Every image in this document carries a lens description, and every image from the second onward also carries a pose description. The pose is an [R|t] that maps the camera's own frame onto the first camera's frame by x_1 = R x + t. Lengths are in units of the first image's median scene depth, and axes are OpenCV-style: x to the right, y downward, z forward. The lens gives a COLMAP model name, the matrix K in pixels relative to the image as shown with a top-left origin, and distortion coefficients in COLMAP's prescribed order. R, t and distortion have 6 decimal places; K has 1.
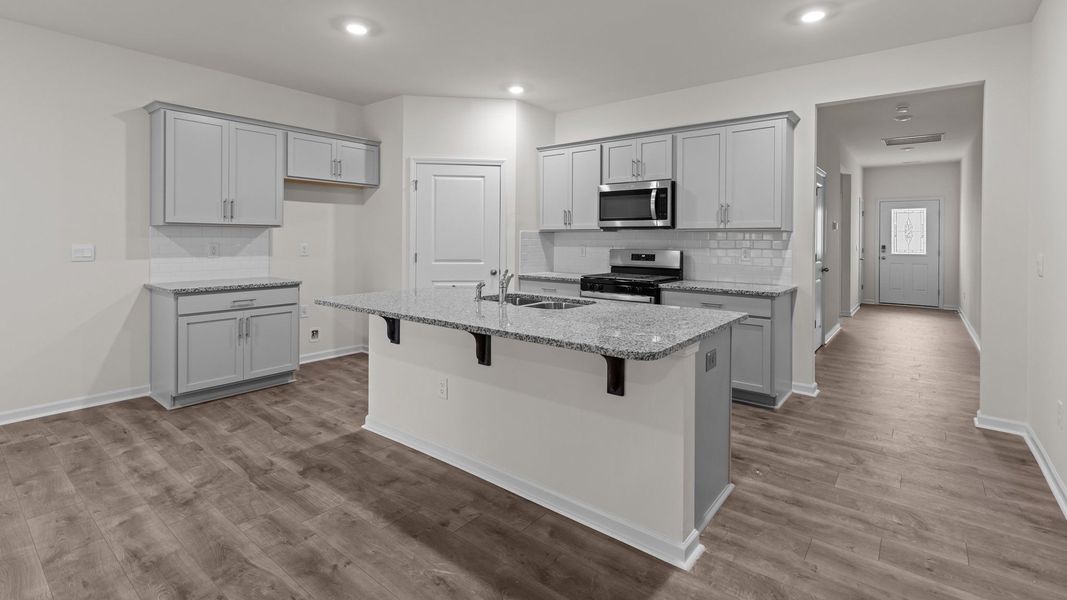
lens RADIAL K [[481.9, 0, 550.3], [0, 481.9, 283.2], [0, 0, 1]] dist [0.002002, 0.000688]
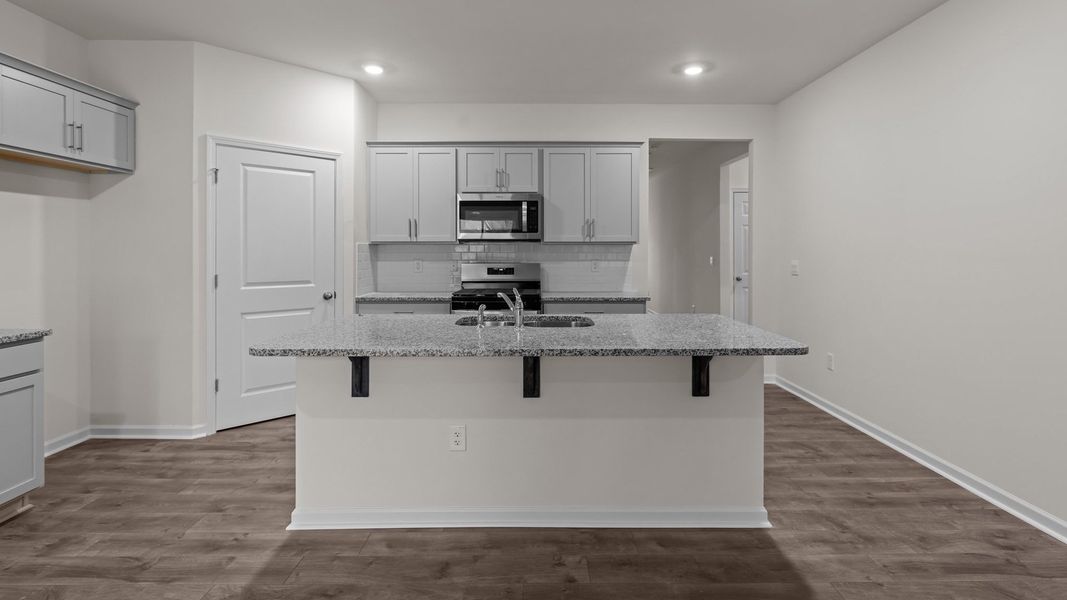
lens RADIAL K [[526.2, 0, 537.6], [0, 526.2, 295.9], [0, 0, 1]] dist [-0.002131, 0.000321]
pose [[0.780984, -0.057983, 0.621853, -0.473815], [0.060852, 0.998008, 0.016633, -0.020462], [-0.621579, 0.024851, 0.782957, 0.157114]]
